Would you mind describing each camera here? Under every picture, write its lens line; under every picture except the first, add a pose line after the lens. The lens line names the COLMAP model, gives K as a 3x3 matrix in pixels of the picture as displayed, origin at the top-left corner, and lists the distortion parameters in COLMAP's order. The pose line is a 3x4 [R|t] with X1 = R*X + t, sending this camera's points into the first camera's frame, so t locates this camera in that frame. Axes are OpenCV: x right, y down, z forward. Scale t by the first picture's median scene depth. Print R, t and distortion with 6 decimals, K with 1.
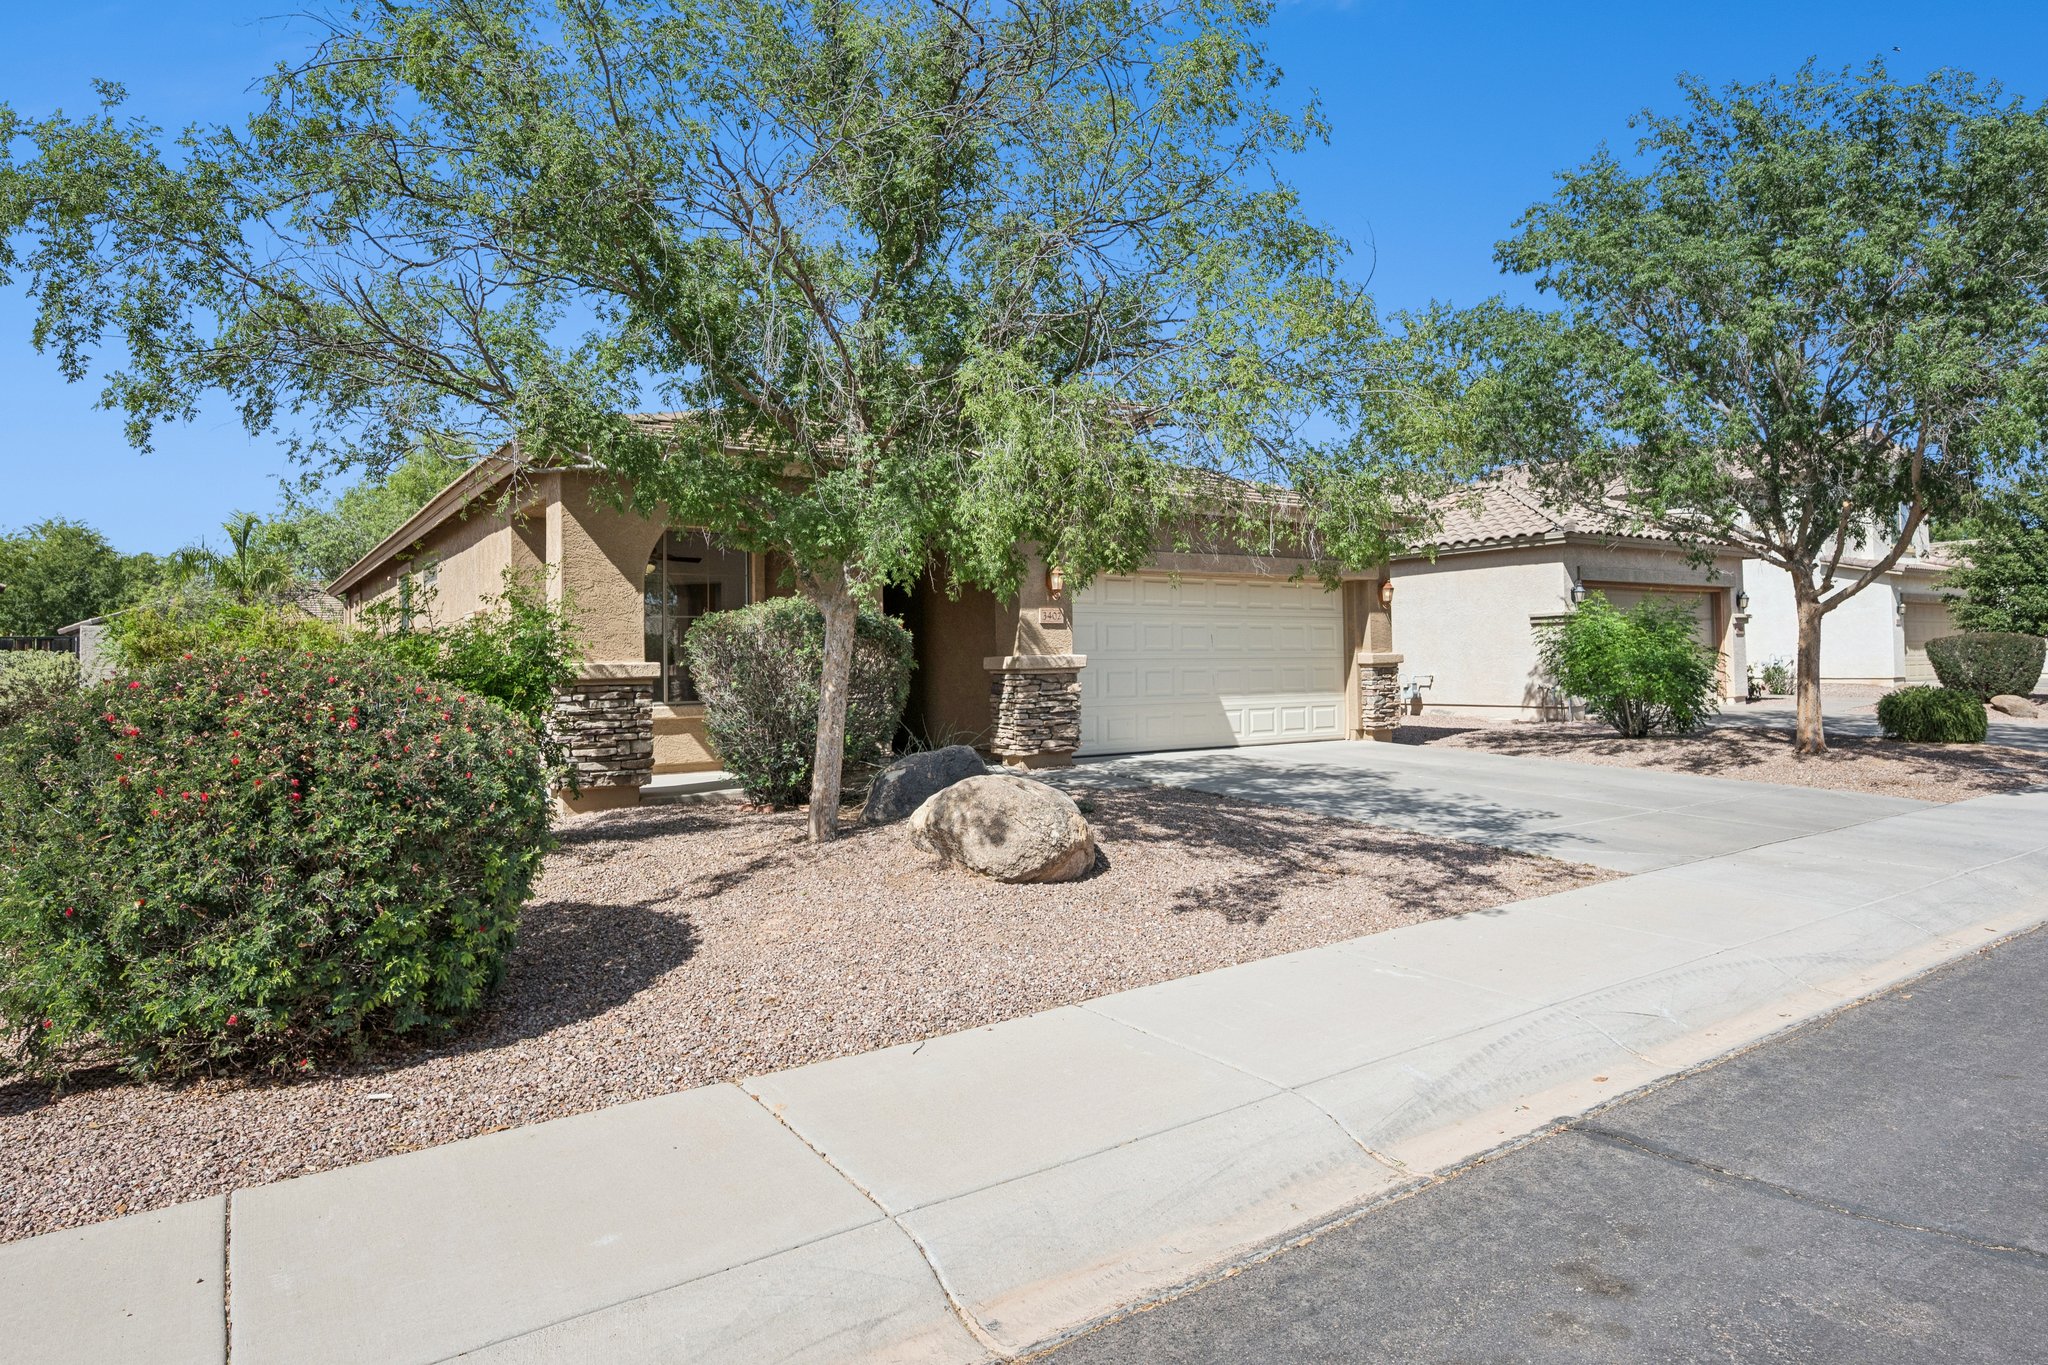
lens RADIAL K [[1173.0, 0, 1027.1], [0, 1173.0, 675.9], [0, 0, 1]] dist [-0.000504, -0.000895]
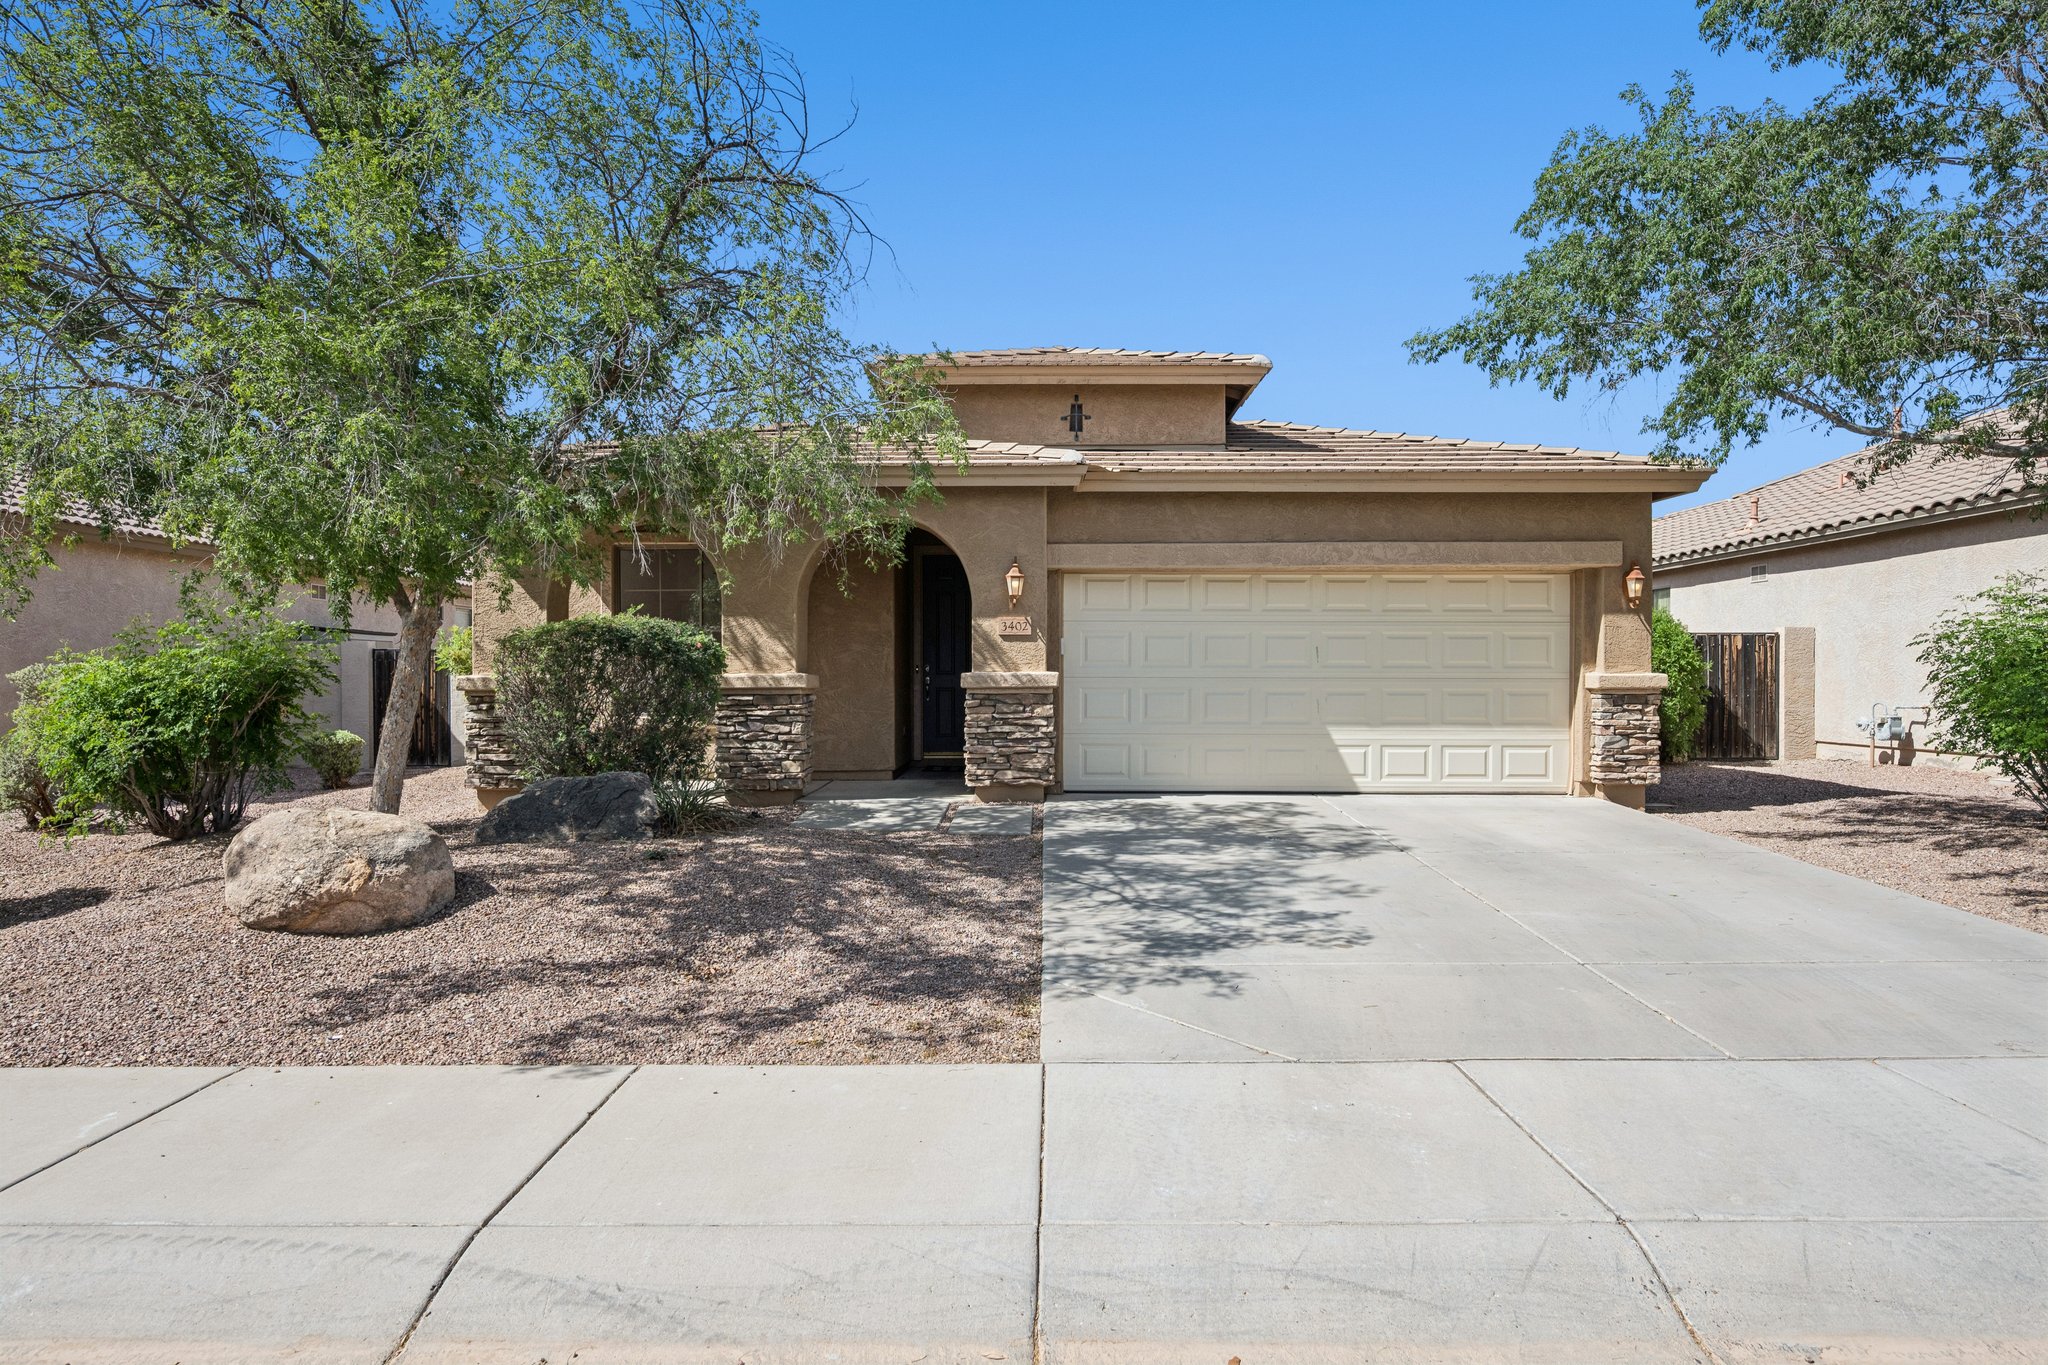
lens RADIAL K [[1173.0, 0, 1006.5], [0, 1173.0, 673.6], [0, 0, 1]] dist [-0.000504, -0.000895]
pose [[0.823686, 0.015767, -0.566828, 0.503443], [-0.017786, 0.999840, 0.001966, -0.017967], [0.566768, 0.008462, 0.823834, 0.291476]]
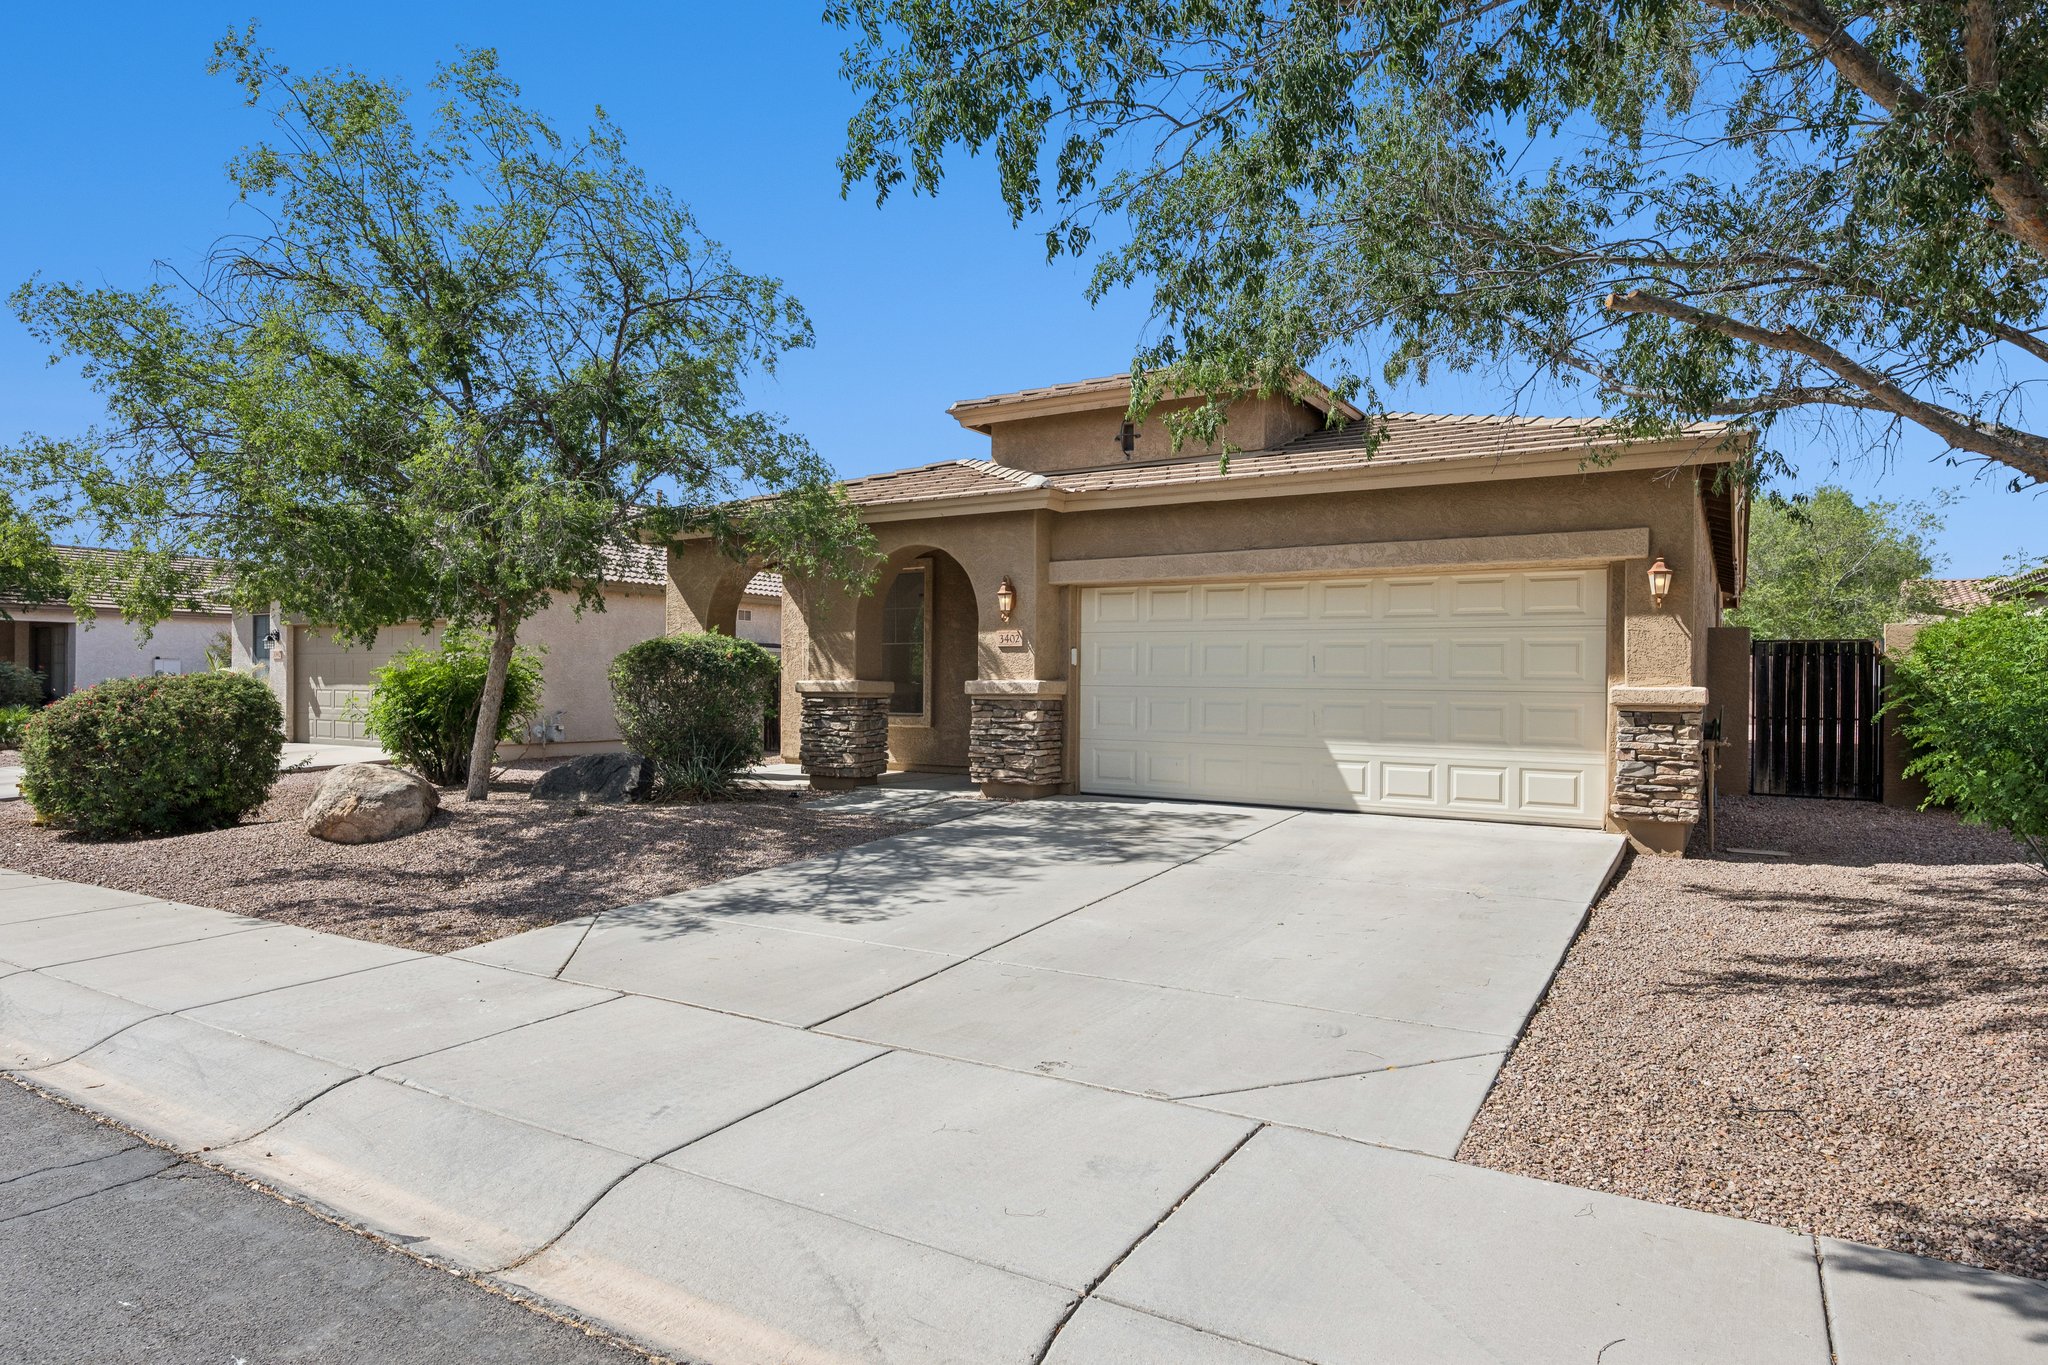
lens RADIAL K [[1173.0, 0, 1022.1], [0, 1173.0, 684.7], [0, 0, 1]] dist [-0.000504, -0.000895]
pose [[0.415156, 0.023101, -0.909457, 0.885586], [-0.020787, 0.999657, 0.015903, -0.029458], [0.909513, 0.012302, 0.415494, 0.619271]]
